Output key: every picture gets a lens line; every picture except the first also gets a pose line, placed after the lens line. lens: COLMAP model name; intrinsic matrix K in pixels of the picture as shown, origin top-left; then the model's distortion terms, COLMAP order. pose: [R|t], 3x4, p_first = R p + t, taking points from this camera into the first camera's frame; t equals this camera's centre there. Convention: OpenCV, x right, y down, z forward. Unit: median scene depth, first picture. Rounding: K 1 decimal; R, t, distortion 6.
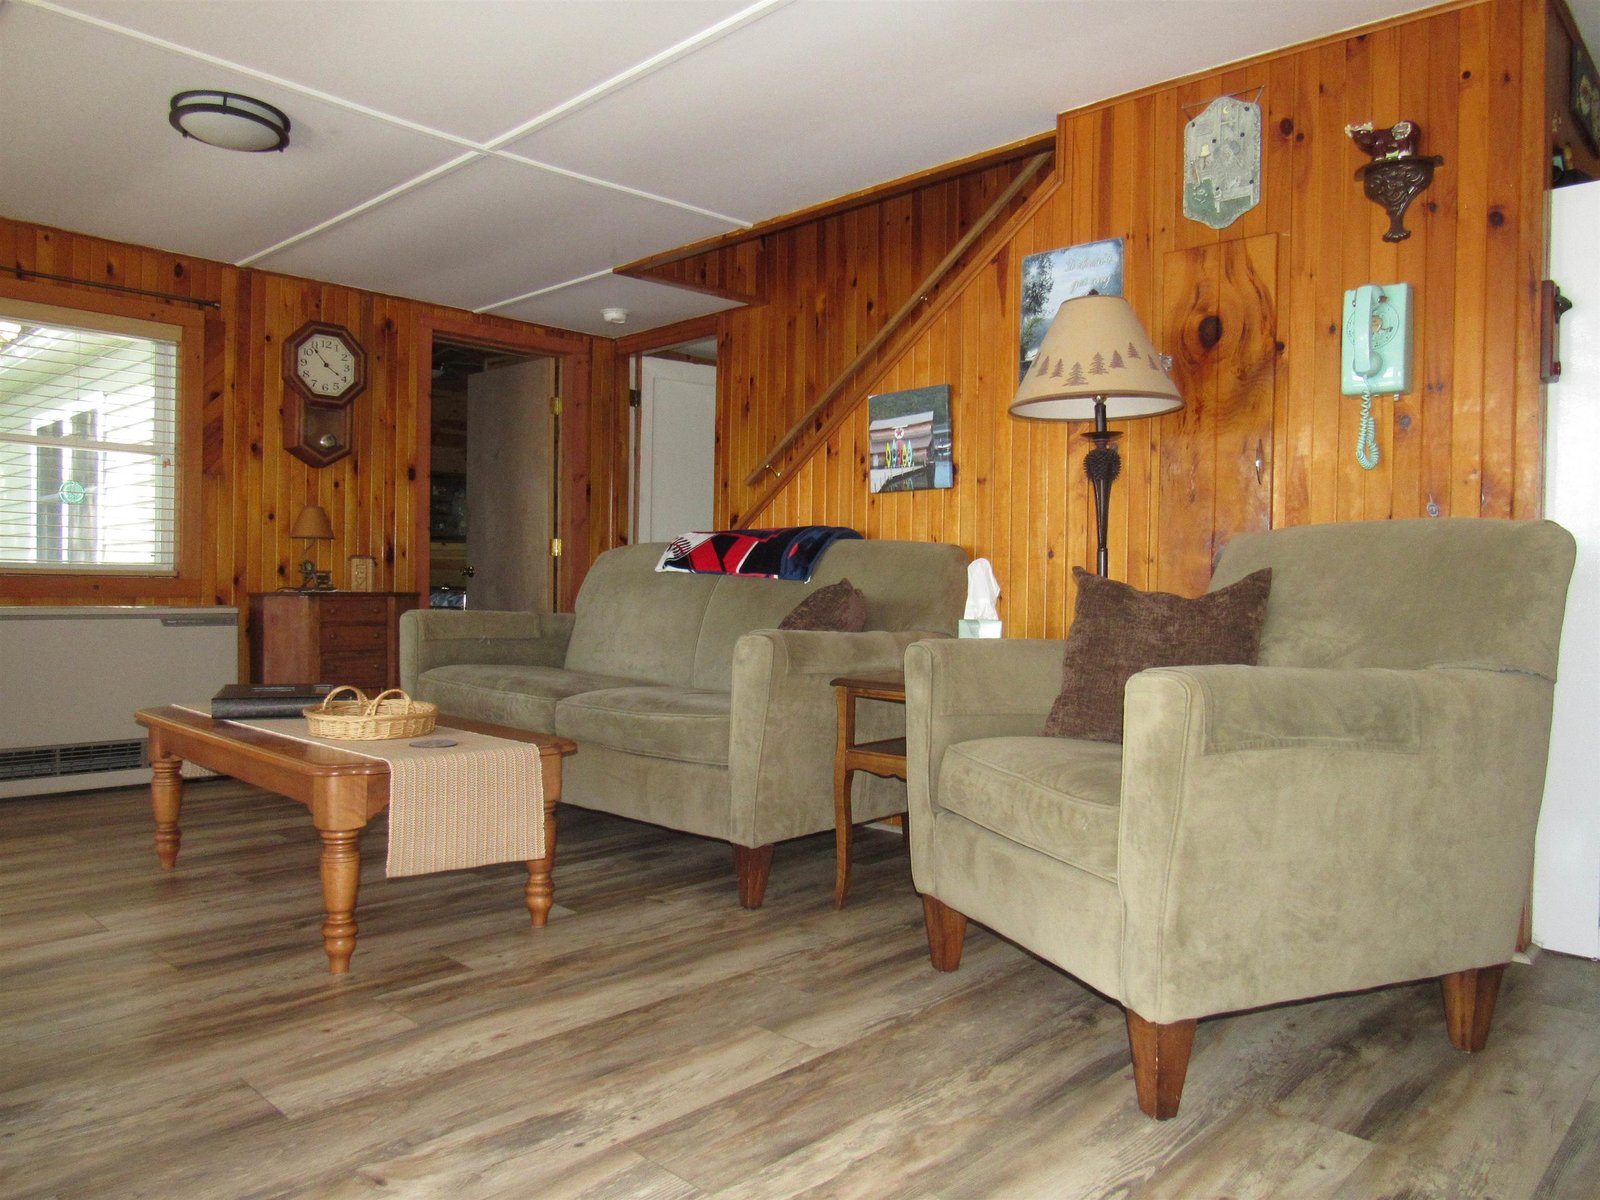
lens RADIAL K [[1133.7, 0, 800.0], [0, 1133.7, 600.0], [0, 0, 1]] dist [-0.047195, 0.025743]
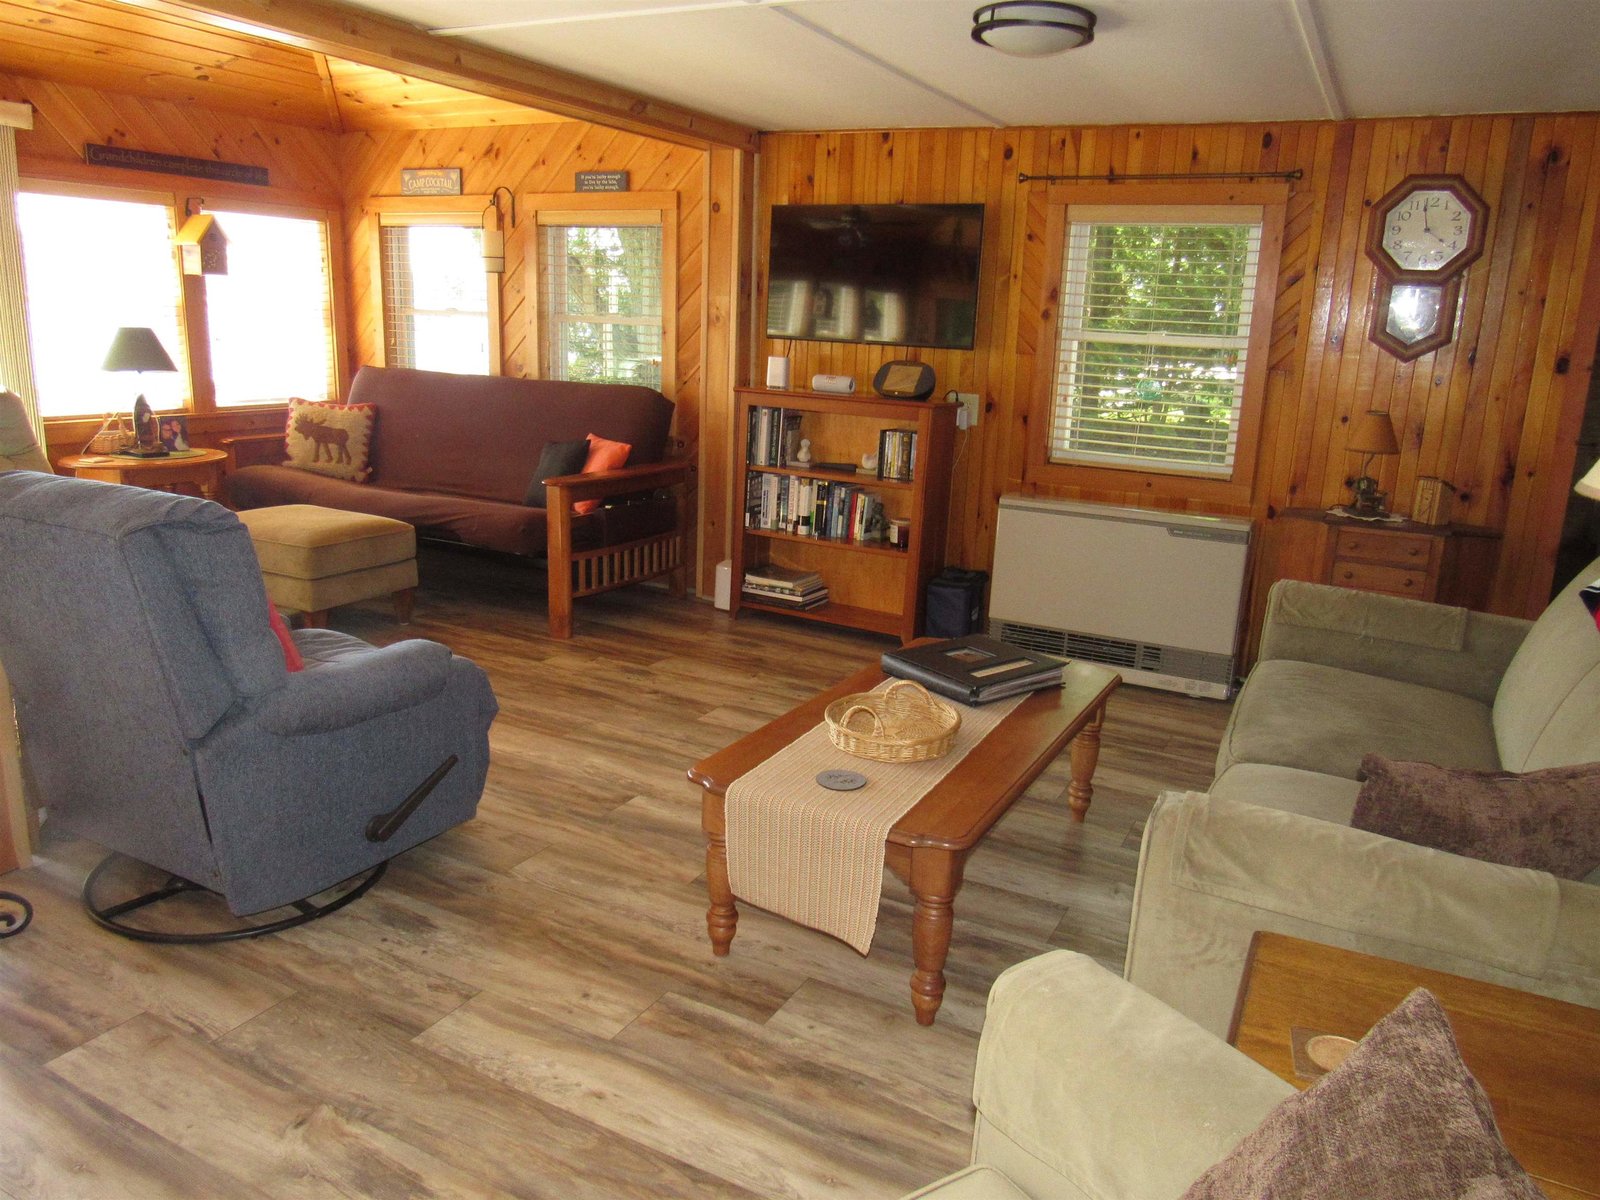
lens RADIAL K [[1133.7, 0, 800.0], [0, 1133.7, 600.0], [0, 0, 1]] dist [-0.047195, 0.025743]
pose [[0.271440, 0.225128, -0.935755, 0.289878], [-0.049536, 0.974238, 0.220017, -0.126286], [0.961180, -0.013368, 0.275599, 0.425588]]
